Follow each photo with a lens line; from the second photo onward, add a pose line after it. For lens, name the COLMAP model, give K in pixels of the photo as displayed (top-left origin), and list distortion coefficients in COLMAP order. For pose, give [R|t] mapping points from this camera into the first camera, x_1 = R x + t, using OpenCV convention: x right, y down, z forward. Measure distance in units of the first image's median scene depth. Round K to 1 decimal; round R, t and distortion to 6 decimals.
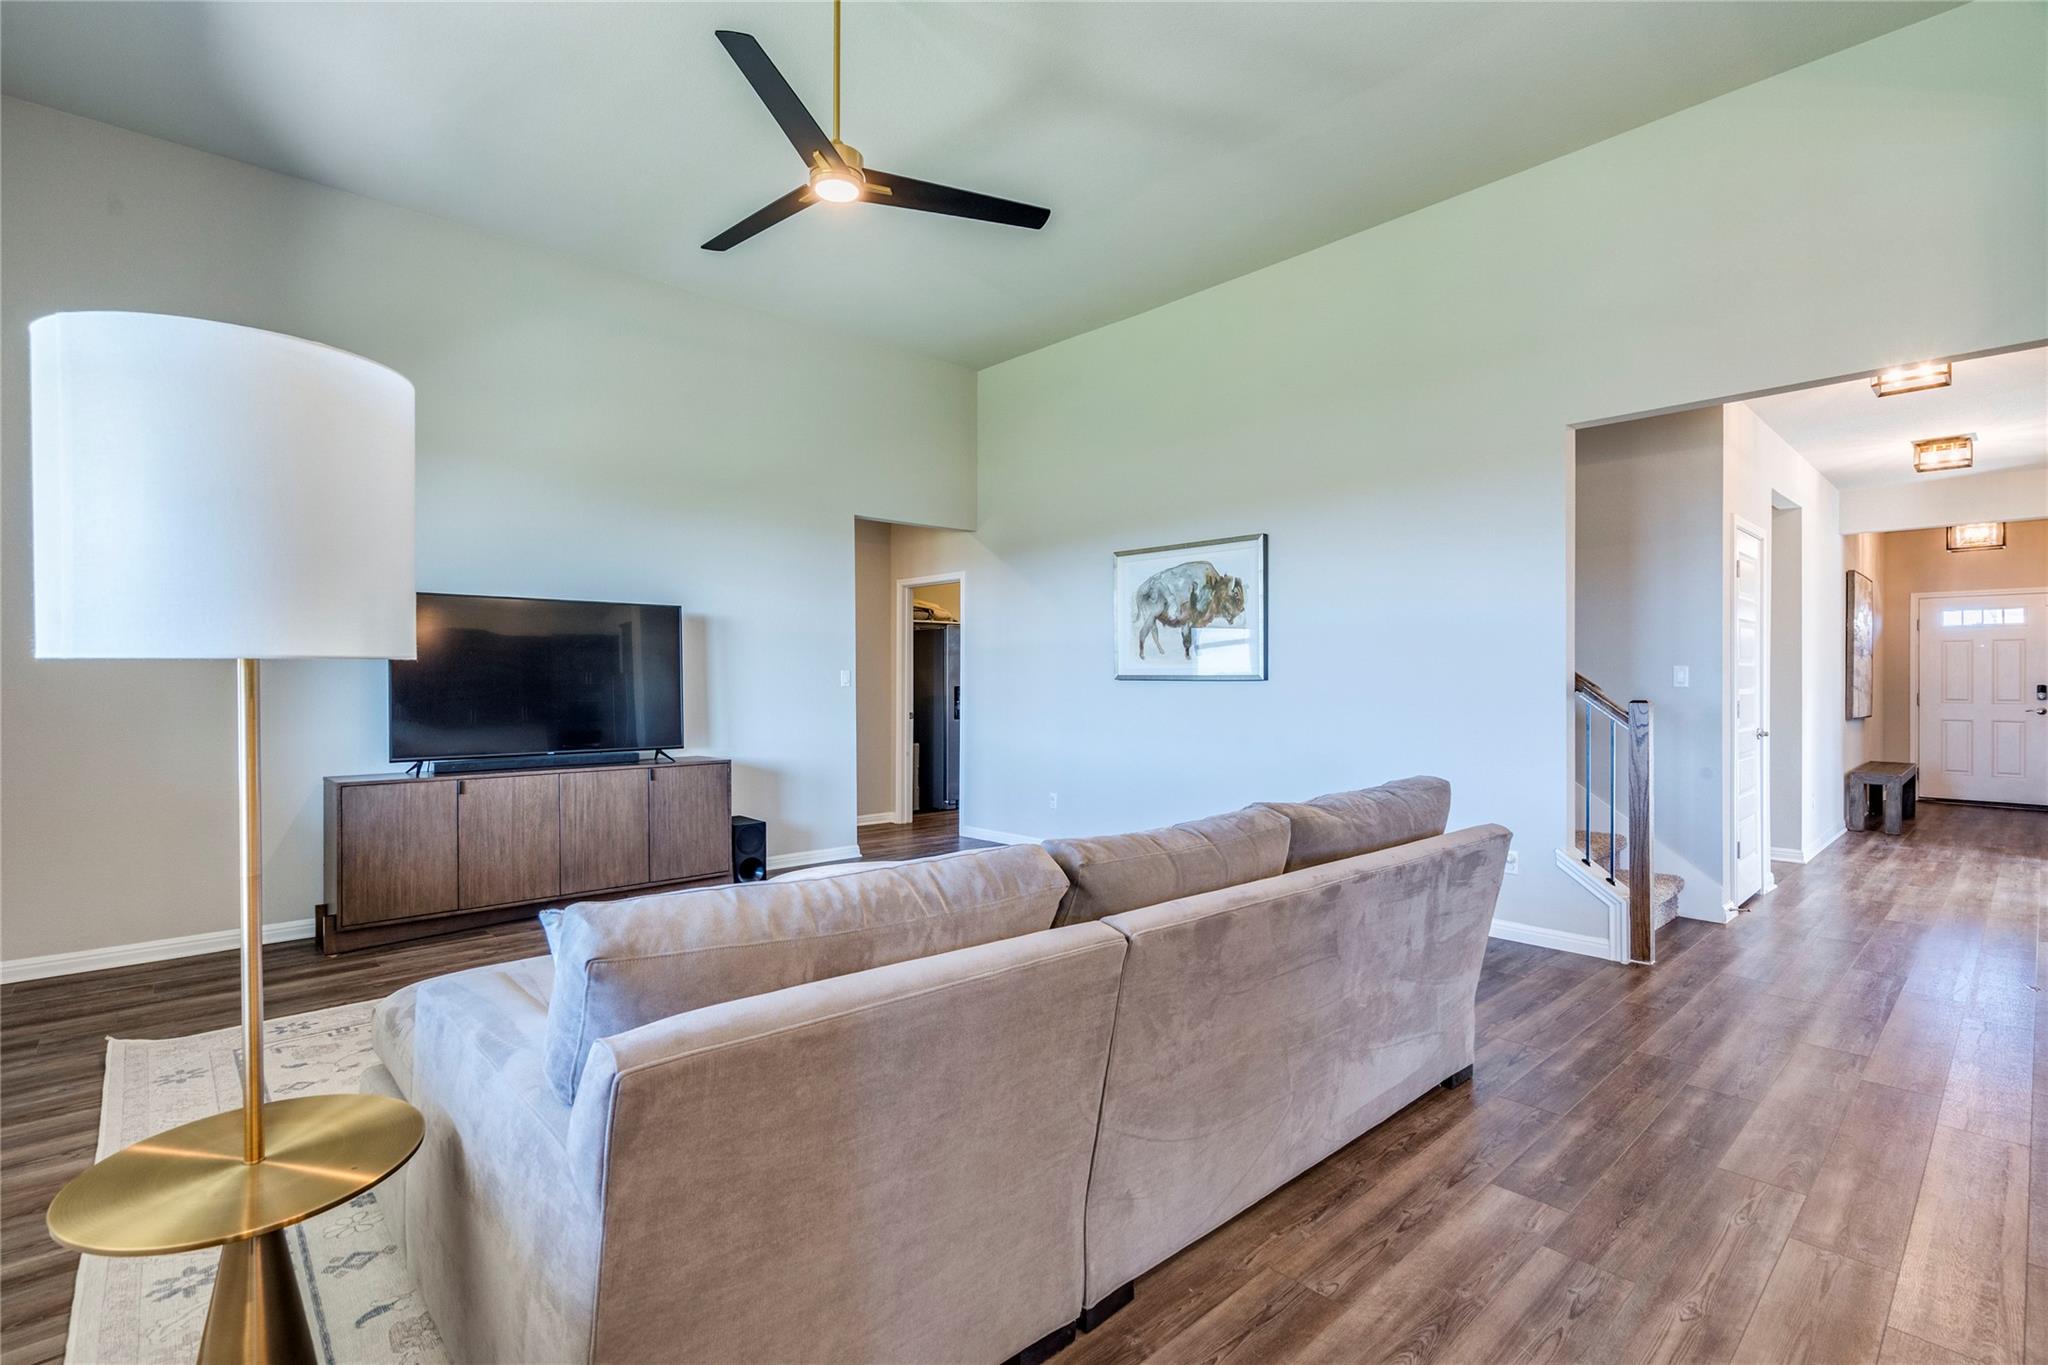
lens RADIAL K [[947.1, 0, 1007.4], [0, 947.1, 676.4], [0, 0, 1]] dist [-0.002519, -0.000073]
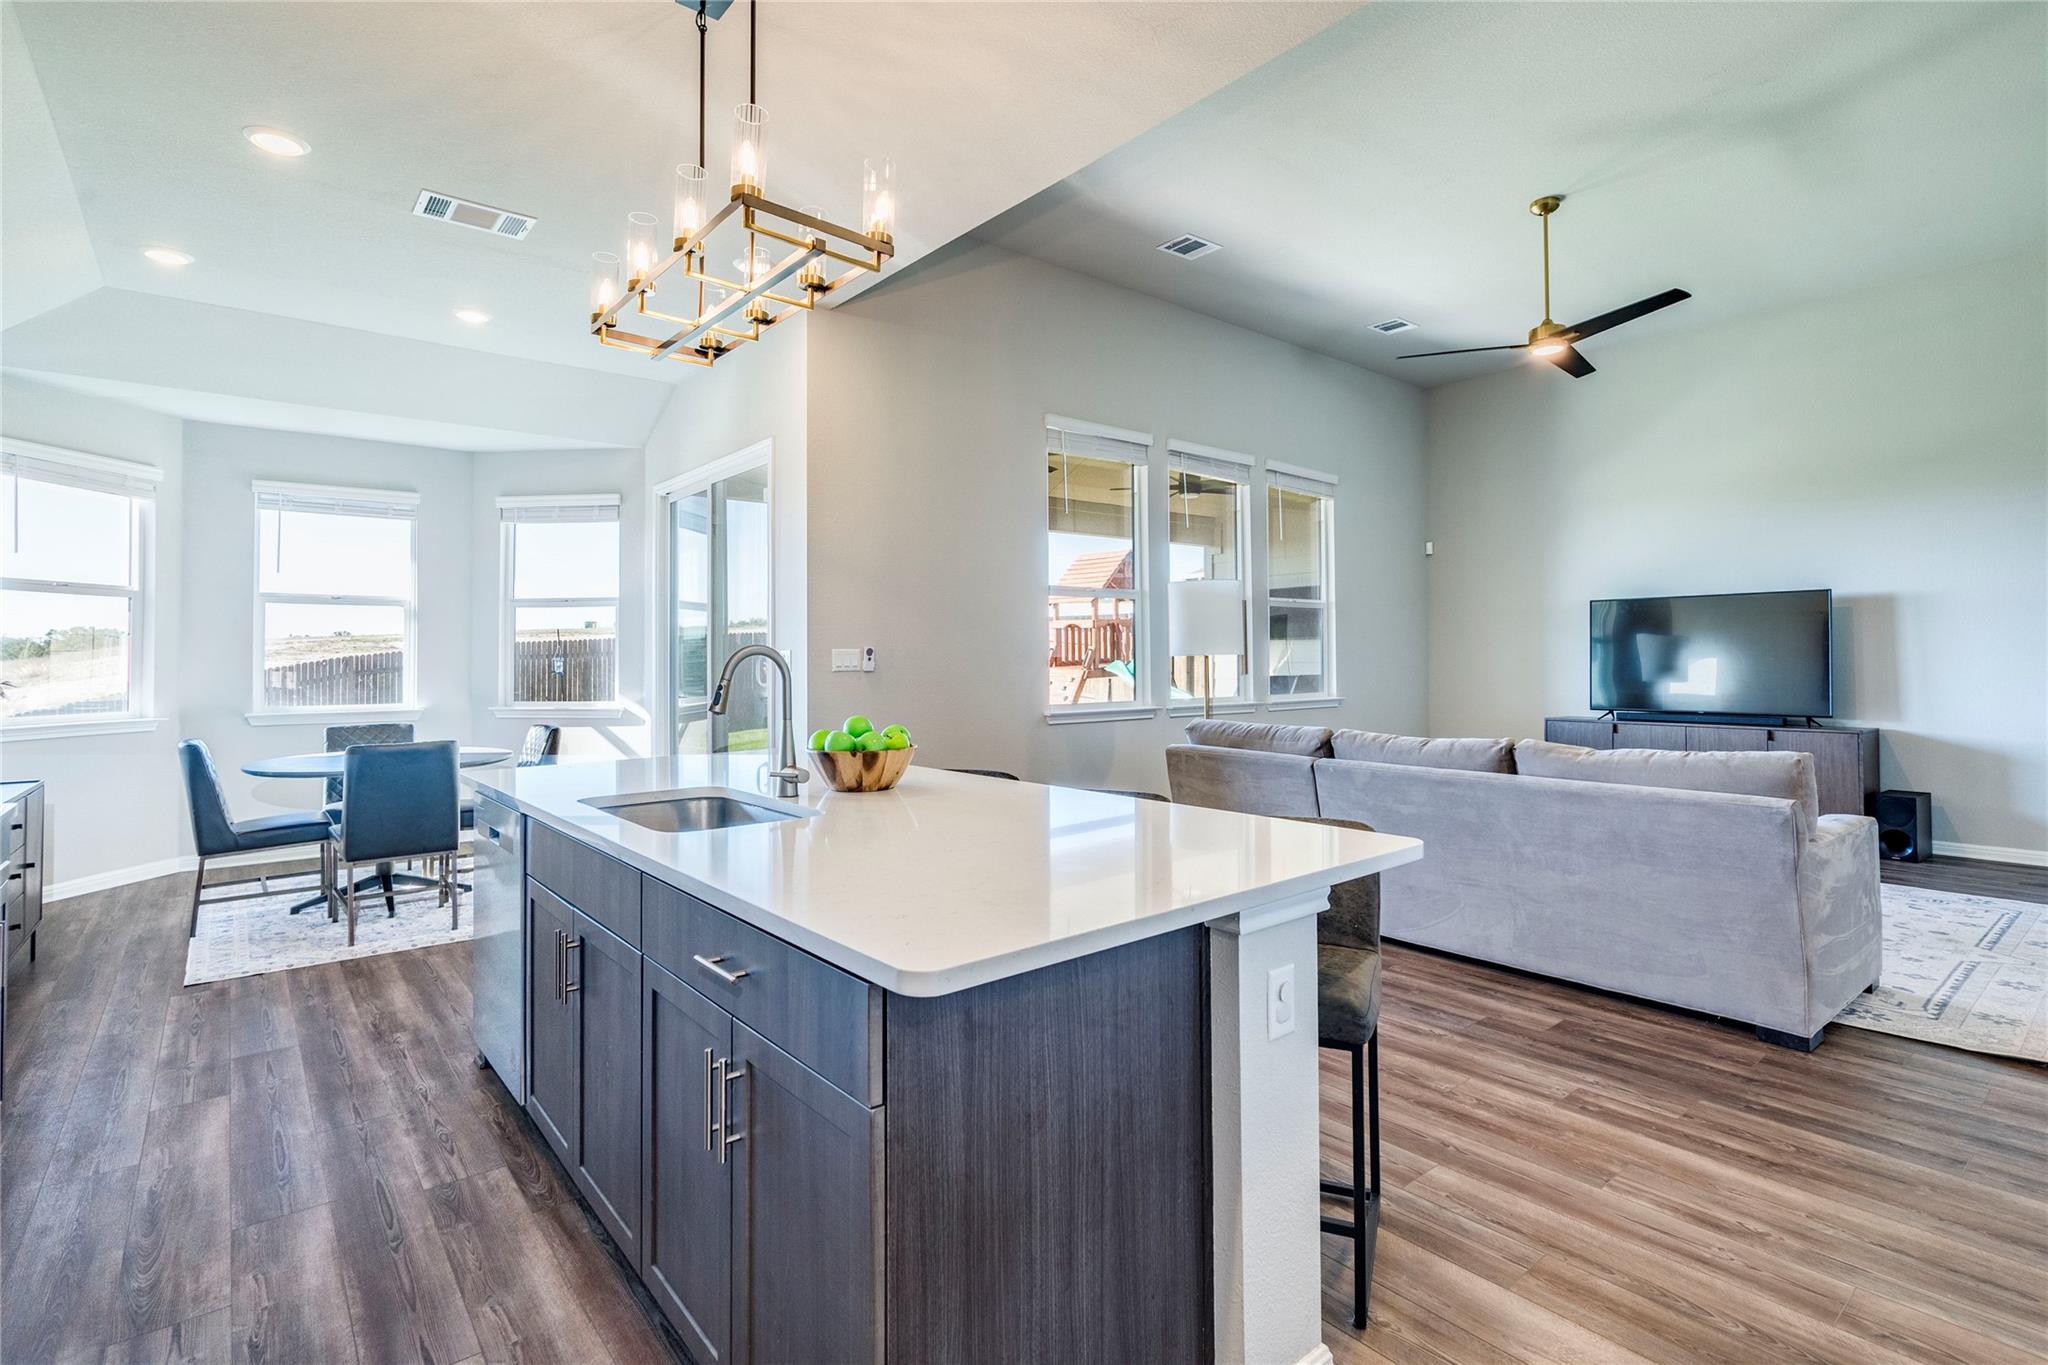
lens RADIAL K [[965.0, 0, 1024.9], [0, 965.0, 631.7], [0, 0, 1]] dist [0.000097, -0.001527]
pose [[-0.052759, -0.027426, -0.998231, 2.006473], [0.013508, 0.999512, -0.028175, -0.013323], [0.998516, -0.014970, -0.052363, 0.278267]]
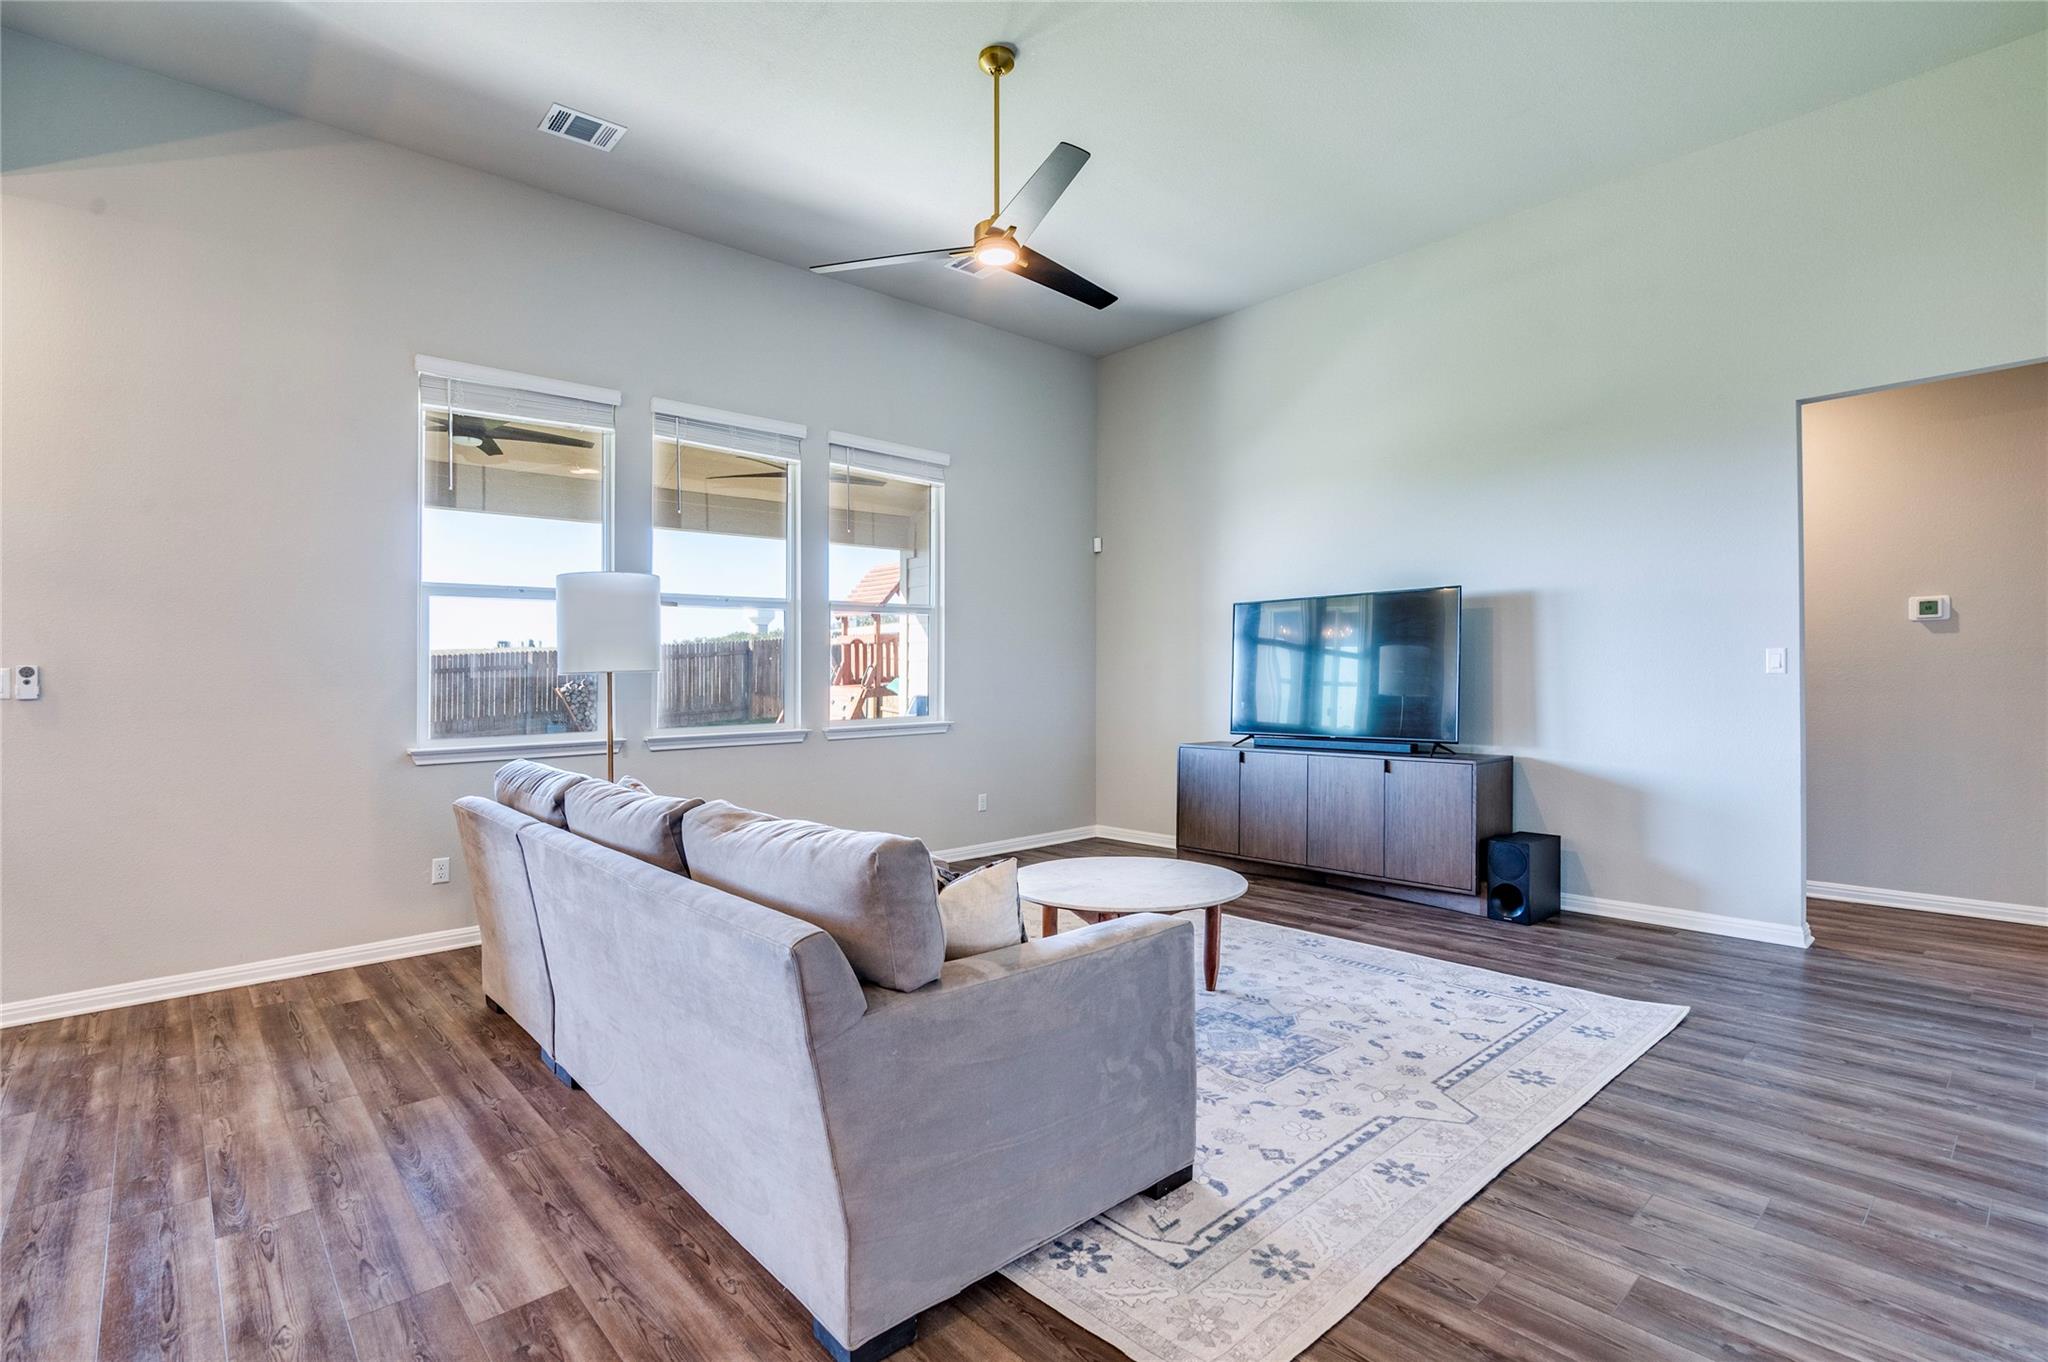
lens RADIAL K [[947.1, 0, 1012.5], [0, 947.1, 673.3], [0, 0, 1]] dist [-0.002519, -0.000073]
pose [[-0.006637, -0.002062, -0.999976, 1.342934], [0.021571, 0.999765, -0.002205, 0.005032], [0.999745, -0.021585, -0.006591, 1.406684]]
